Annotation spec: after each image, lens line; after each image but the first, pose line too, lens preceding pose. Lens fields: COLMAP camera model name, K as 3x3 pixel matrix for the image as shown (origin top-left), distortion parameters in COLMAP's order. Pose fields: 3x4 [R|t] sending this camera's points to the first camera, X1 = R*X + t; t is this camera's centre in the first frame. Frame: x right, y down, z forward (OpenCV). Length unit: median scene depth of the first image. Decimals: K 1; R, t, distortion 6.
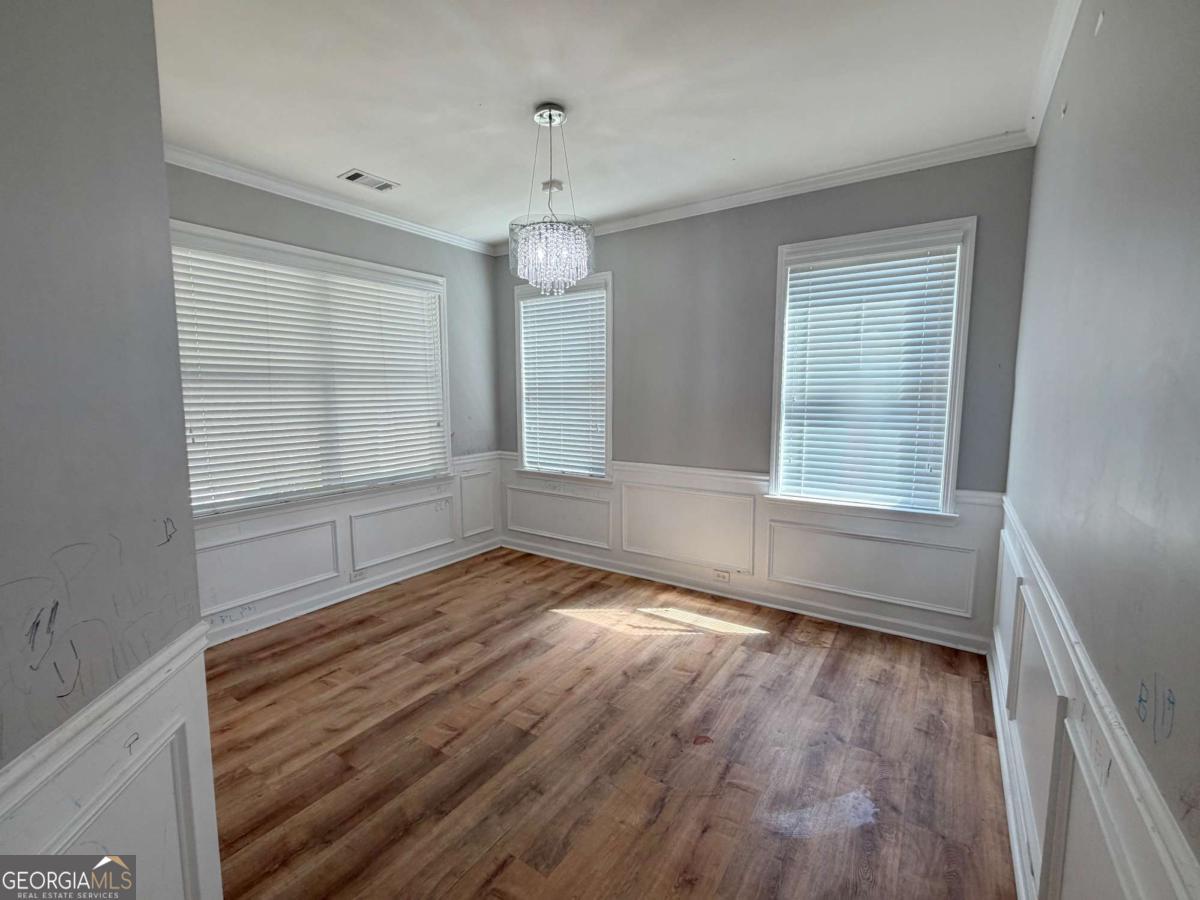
lens RADIAL K [[521.6, 0, 600.0], [0, 521.6, 450.0], [0, 0, 1]] dist [-0.003438, -0.000534]
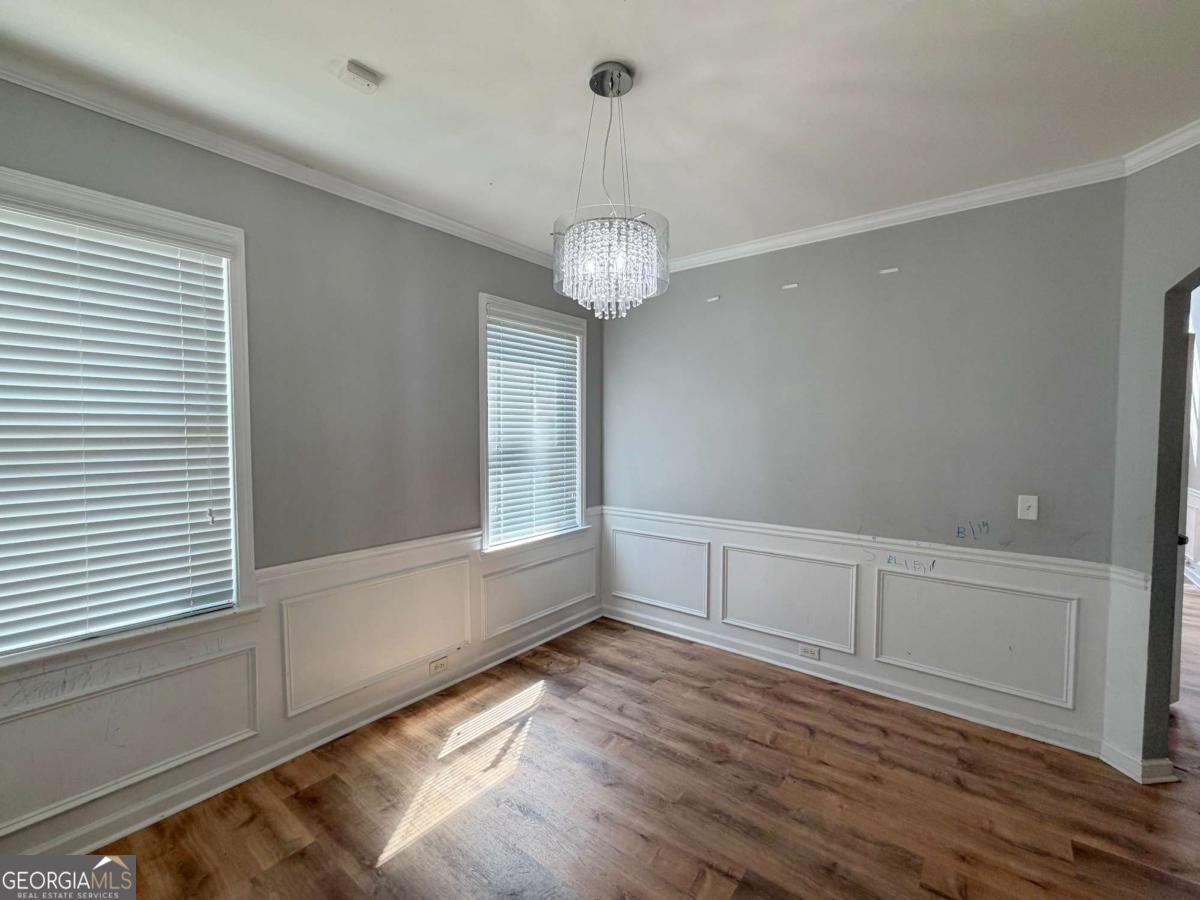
lens RADIAL K [[515.6, 0, 604.0], [0, 515.6, 451.6], [0, 0, 1]] dist [-0.000809, -0.000073]
pose [[0.072557, -0.043032, 0.996435, -0.627398], [0.105504, 0.993794, 0.035236, -0.108751], [-0.991768, 0.102572, 0.076647, 0.748874]]
